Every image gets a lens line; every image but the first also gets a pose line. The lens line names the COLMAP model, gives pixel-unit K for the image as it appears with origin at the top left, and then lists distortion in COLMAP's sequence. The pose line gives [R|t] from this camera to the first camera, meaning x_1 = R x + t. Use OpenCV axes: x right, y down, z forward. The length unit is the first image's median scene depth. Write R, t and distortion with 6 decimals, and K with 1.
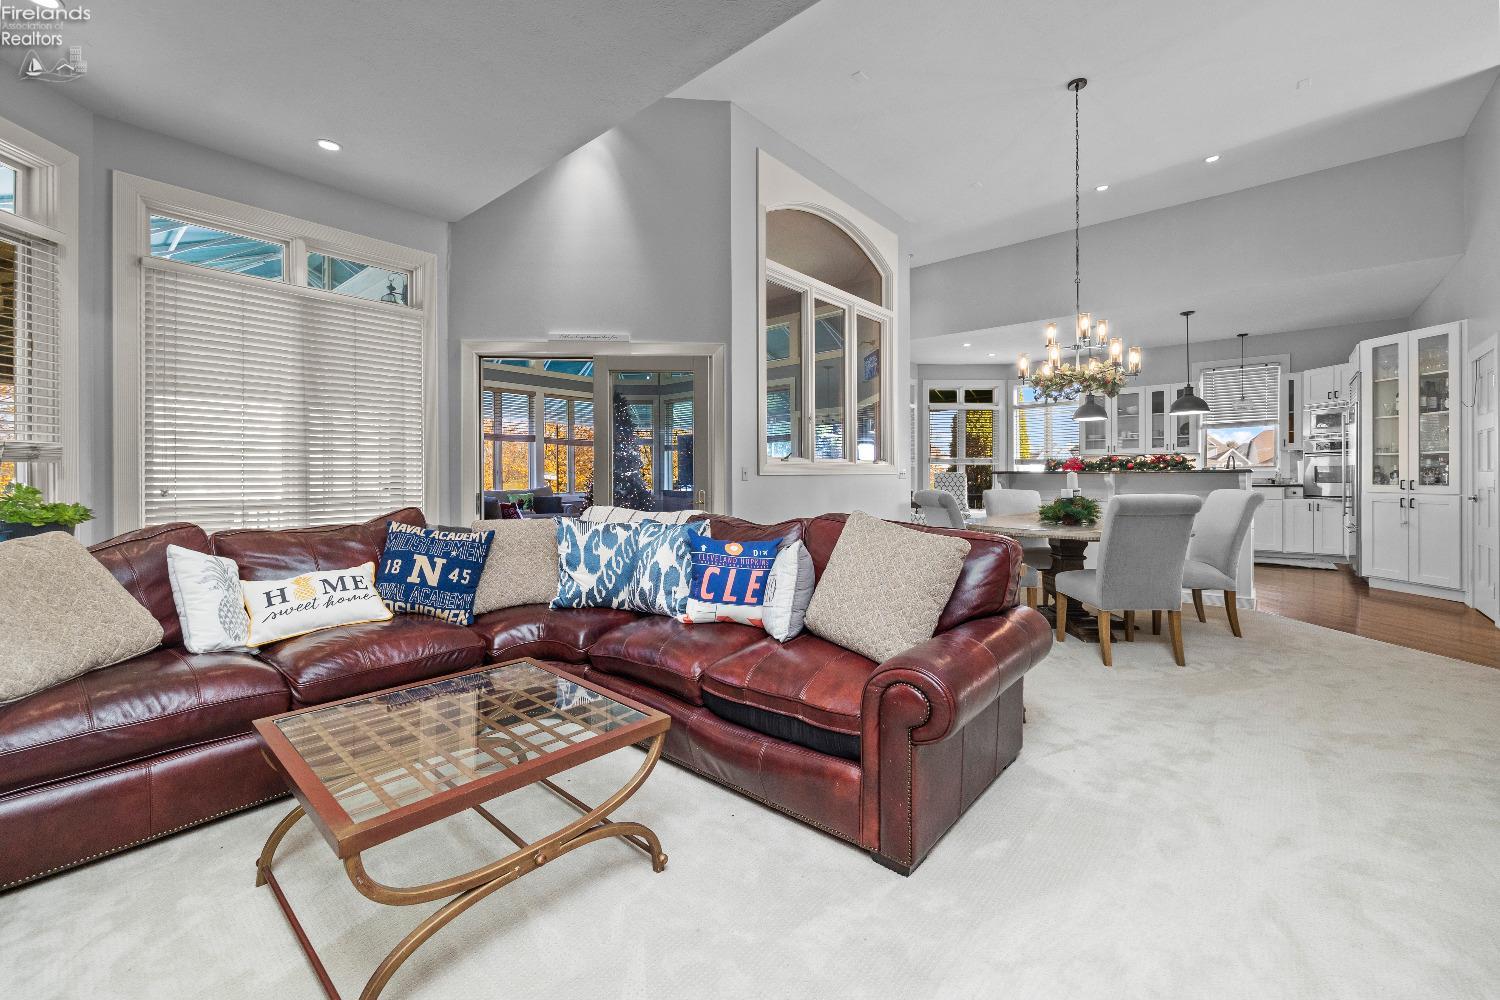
lens RADIAL K [[603.1, 0, 749.2], [0, 603.1, 493.0], [0, 0, 1]] dist [-0.002277, -0.000283]
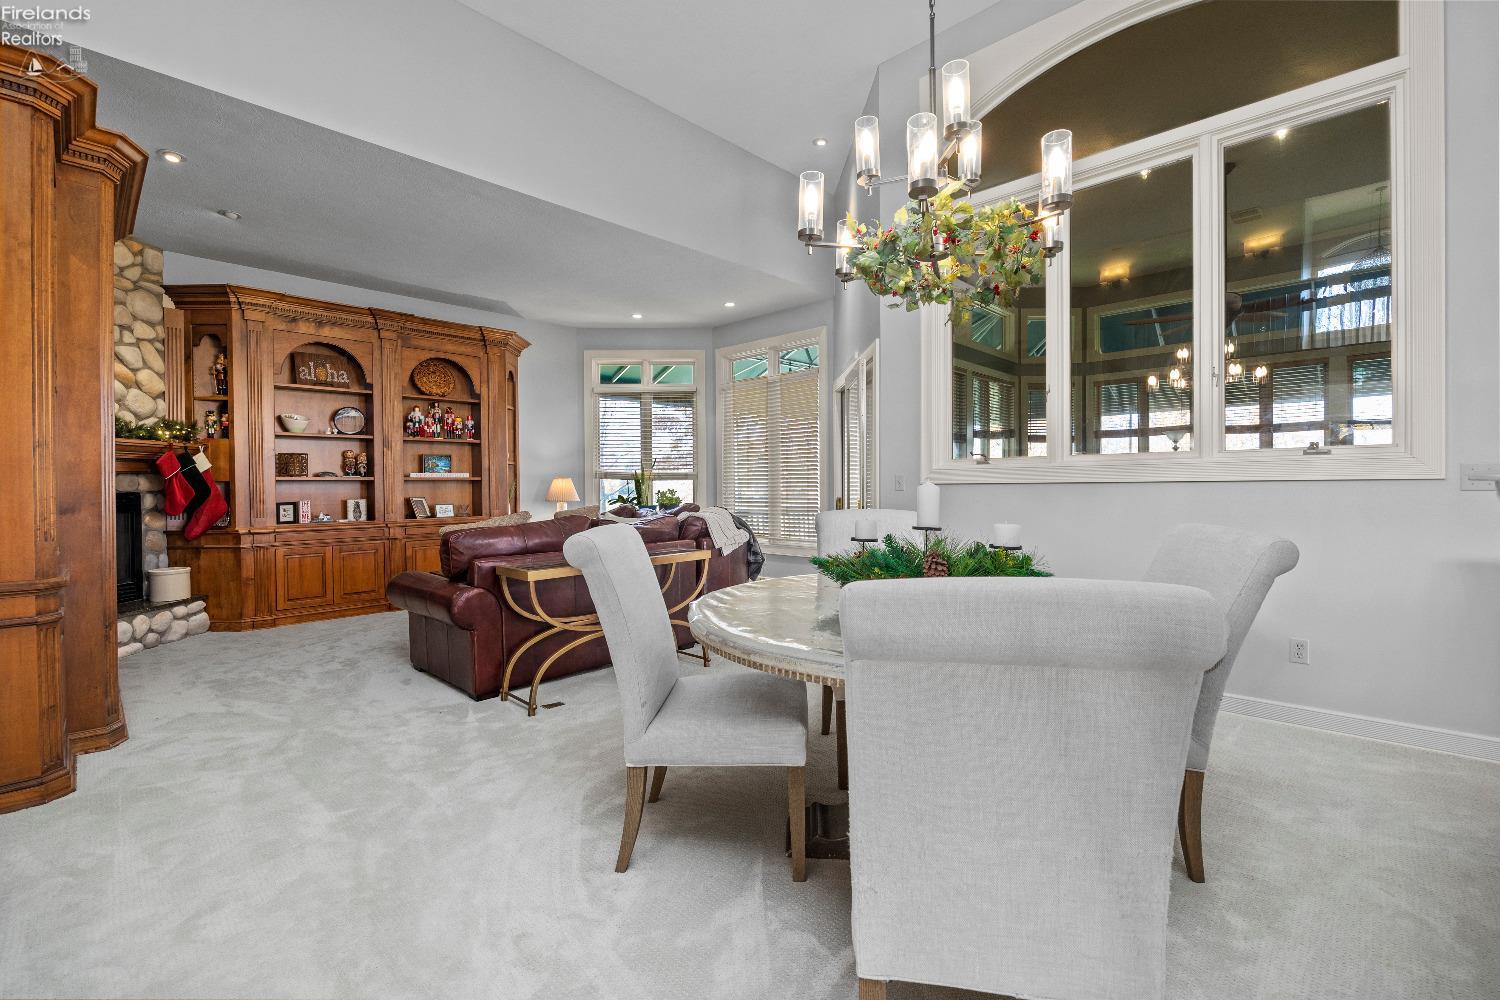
lens RADIAL K [[652.8, 0, 750.0], [0, 652.8, 500.0], [0, 0, 1]] dist [-0.009629, -0.000152]
pose [[-0.050302, 0.021105, -0.998511, 0.983609], [-0.021620, 0.999519, 0.022216, -0.023396], [0.998500, 0.022705, -0.049821, 0.899072]]
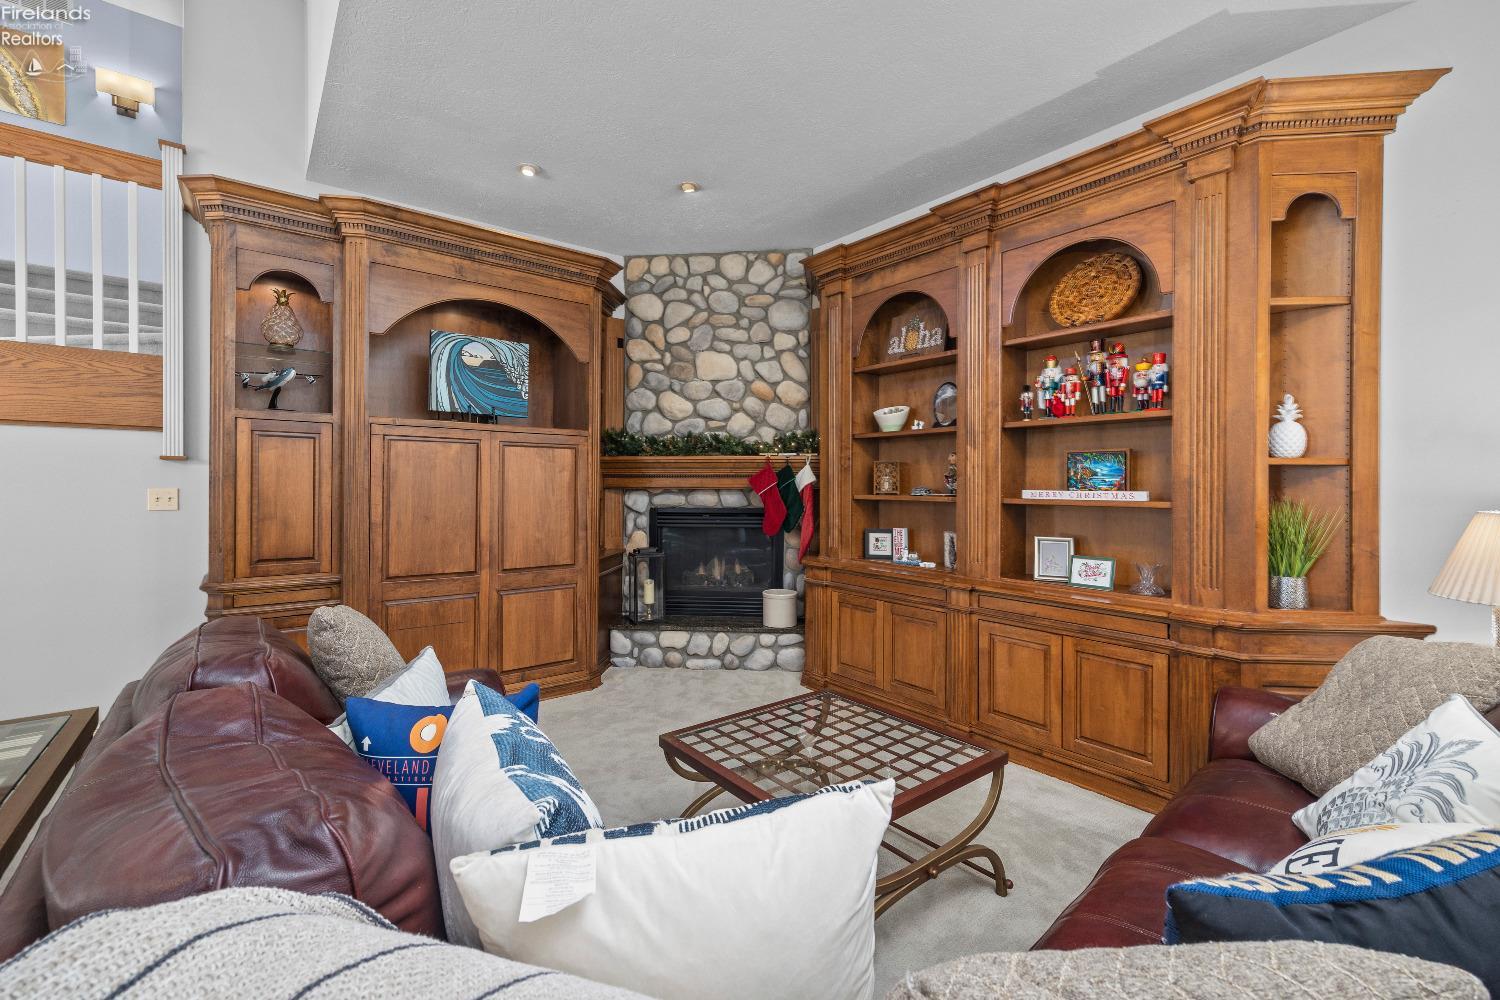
lens RADIAL K [[629.7, 0, 747.7], [0, 629.7, 486.2], [0, 0, 1]] dist [0.000876, 0.000036]
pose [[-0.982905, -0.008548, 0.183917, -0.207038], [-0.002197, 0.999395, 0.034708, -0.062422], [-0.184102, 0.033710, -0.982329, 0.845301]]
